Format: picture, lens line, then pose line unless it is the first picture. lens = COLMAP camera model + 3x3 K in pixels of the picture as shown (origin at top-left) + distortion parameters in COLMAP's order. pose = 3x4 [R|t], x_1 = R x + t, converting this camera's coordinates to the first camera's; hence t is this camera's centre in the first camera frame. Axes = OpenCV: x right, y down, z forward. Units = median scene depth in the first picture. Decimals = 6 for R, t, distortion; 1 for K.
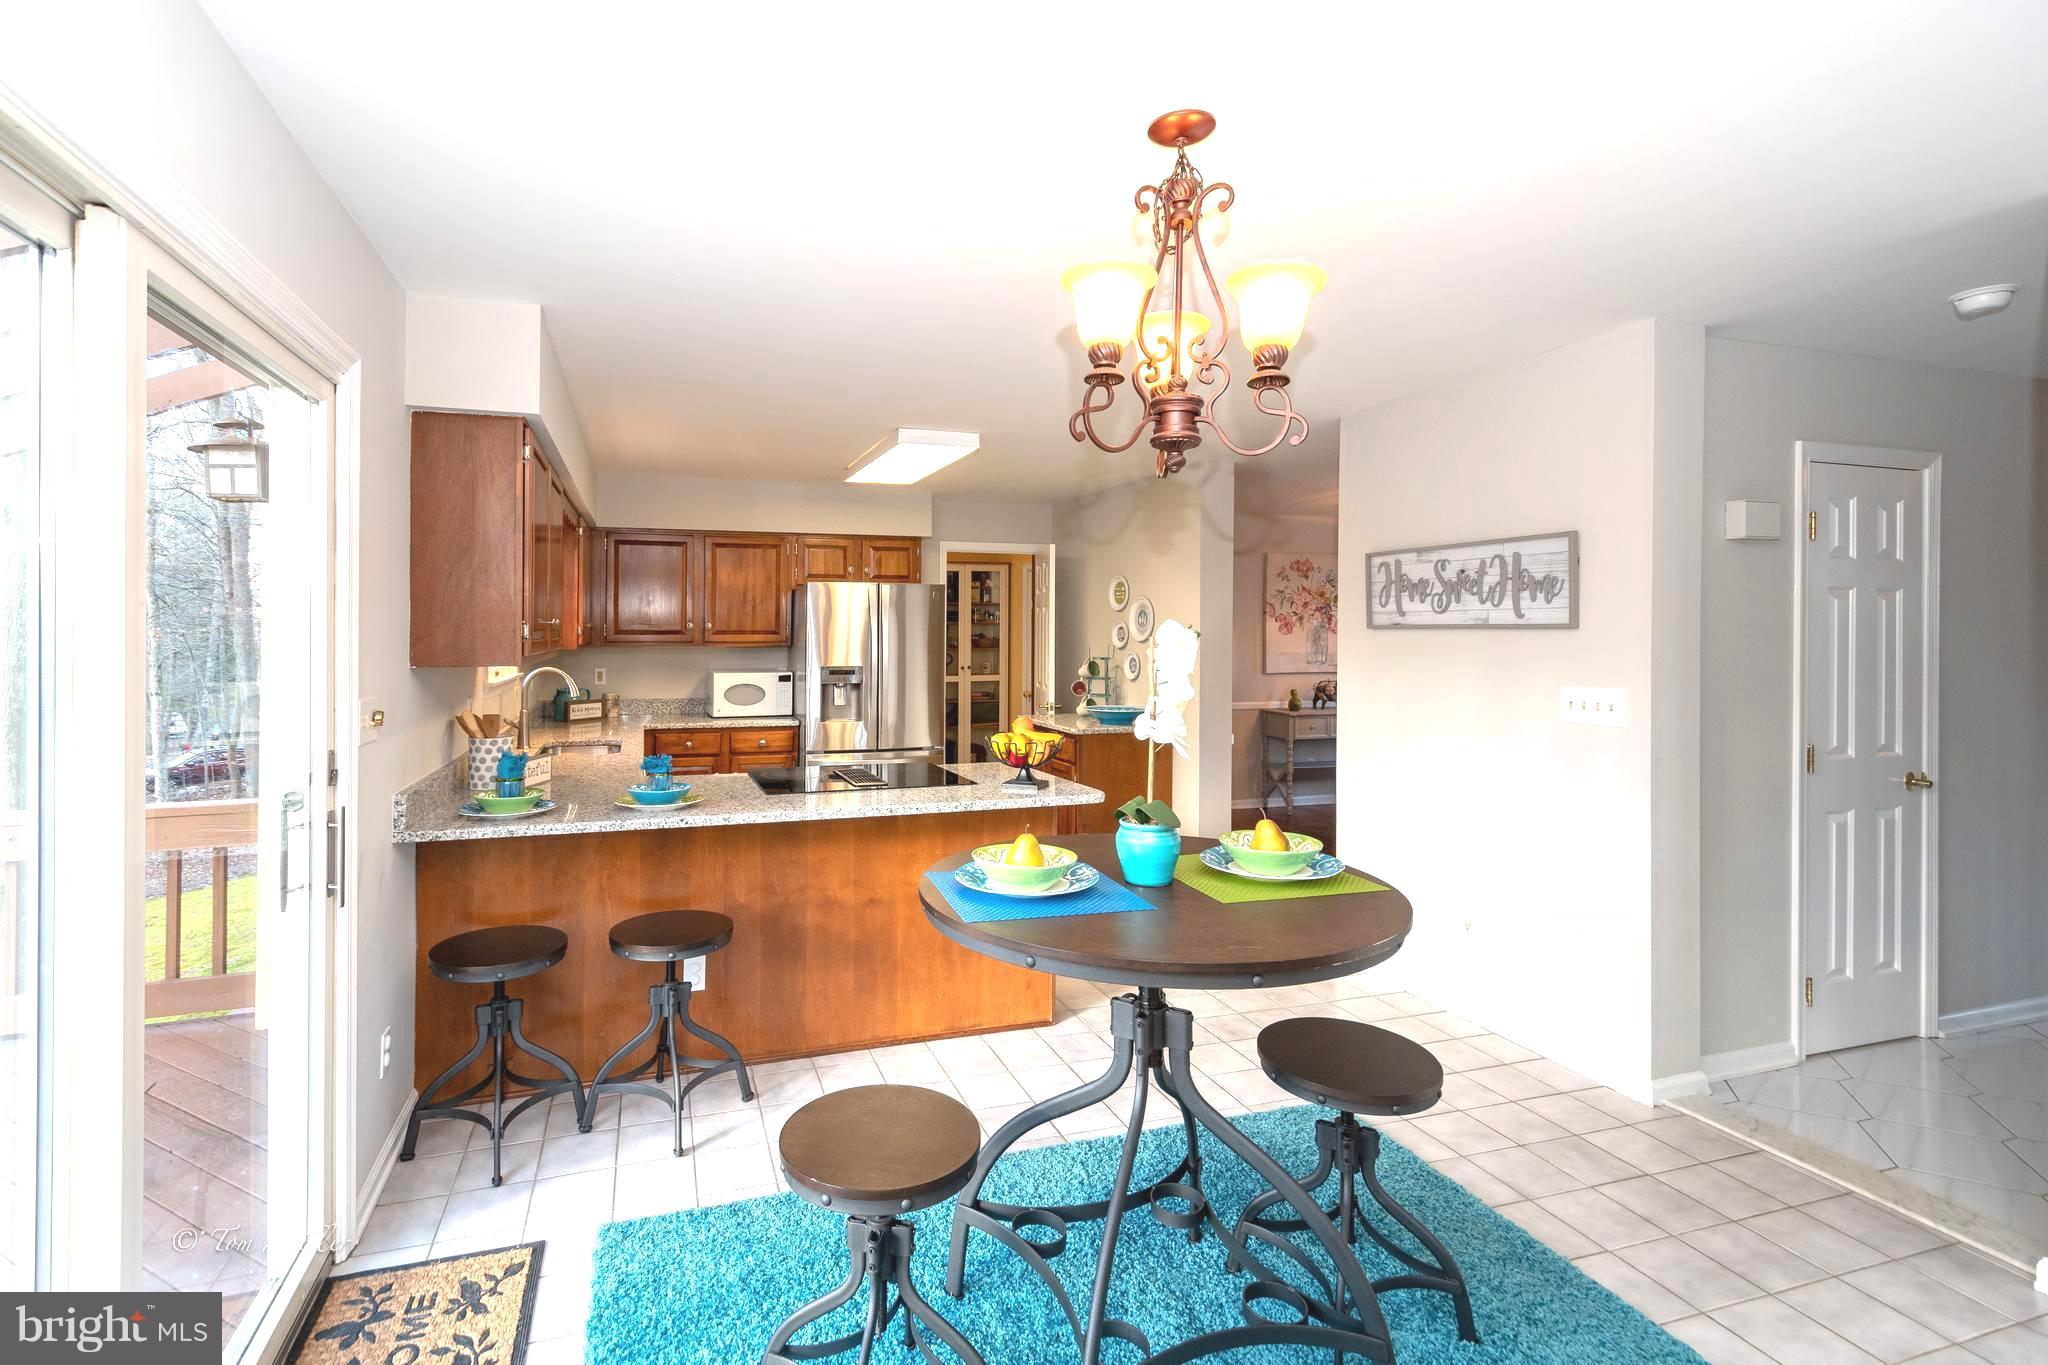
lens RADIAL K [[922.5, 0, 1021.2], [0, 922.5, 636.9], [0, 0, 1]] dist [-0.001741, -0.000375]
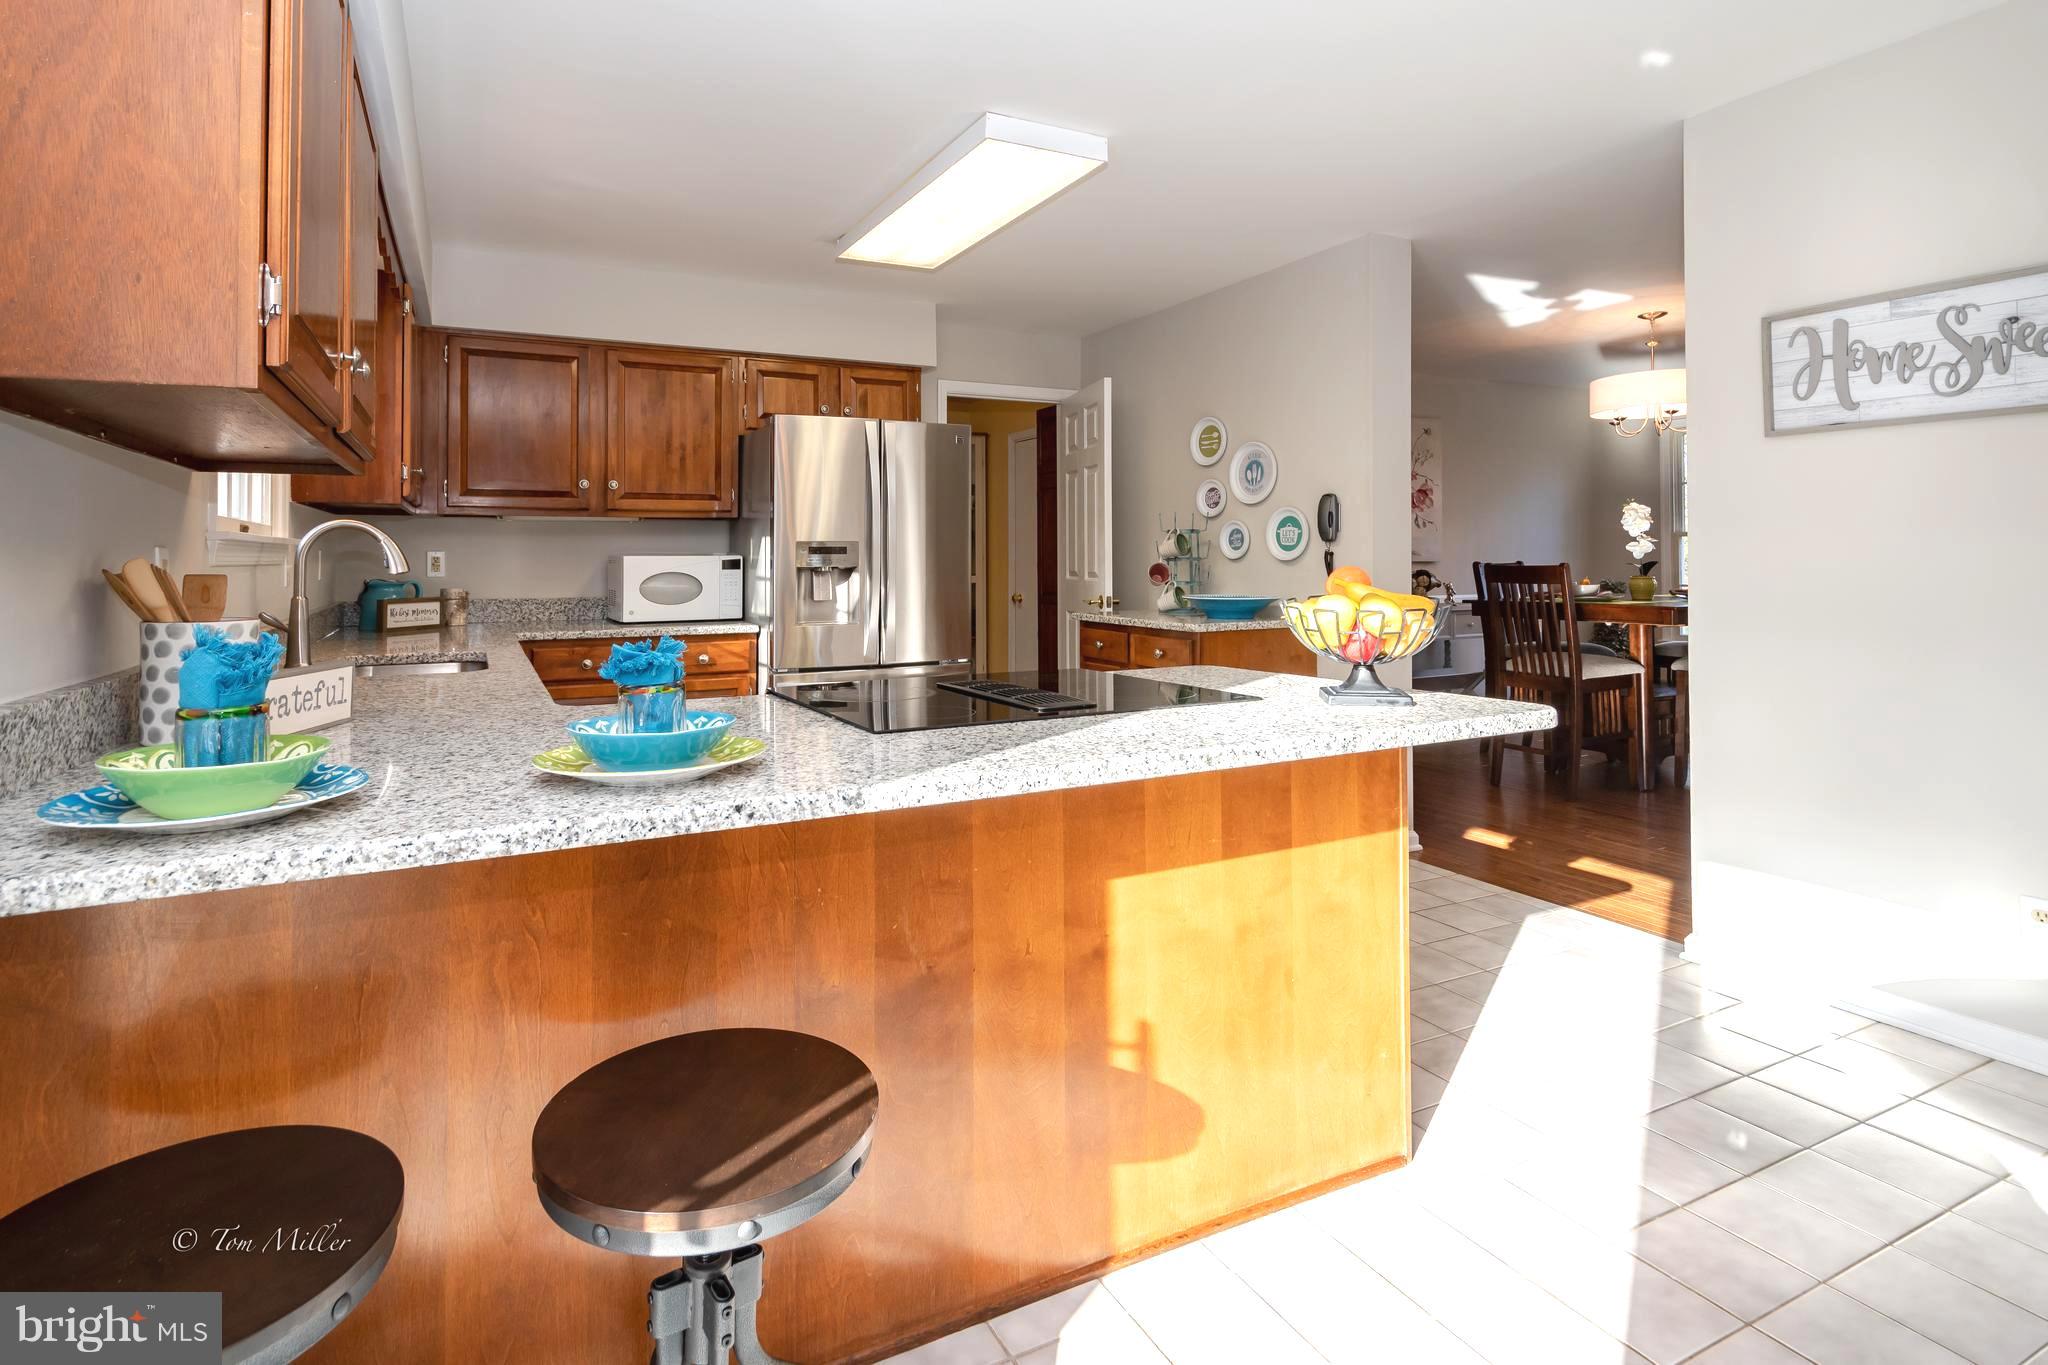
lens RADIAL K [[964.6, 0, 1030.7], [0, 964.6, 549.9], [0, 0, 1]] dist [0.000575, -0.000135]
pose [[0.990130, -0.008523, 0.139893, -0.149359], [0.010565, 0.999848, -0.013857, 0.050026], [-0.139754, 0.015198, 0.990070, 0.294035]]
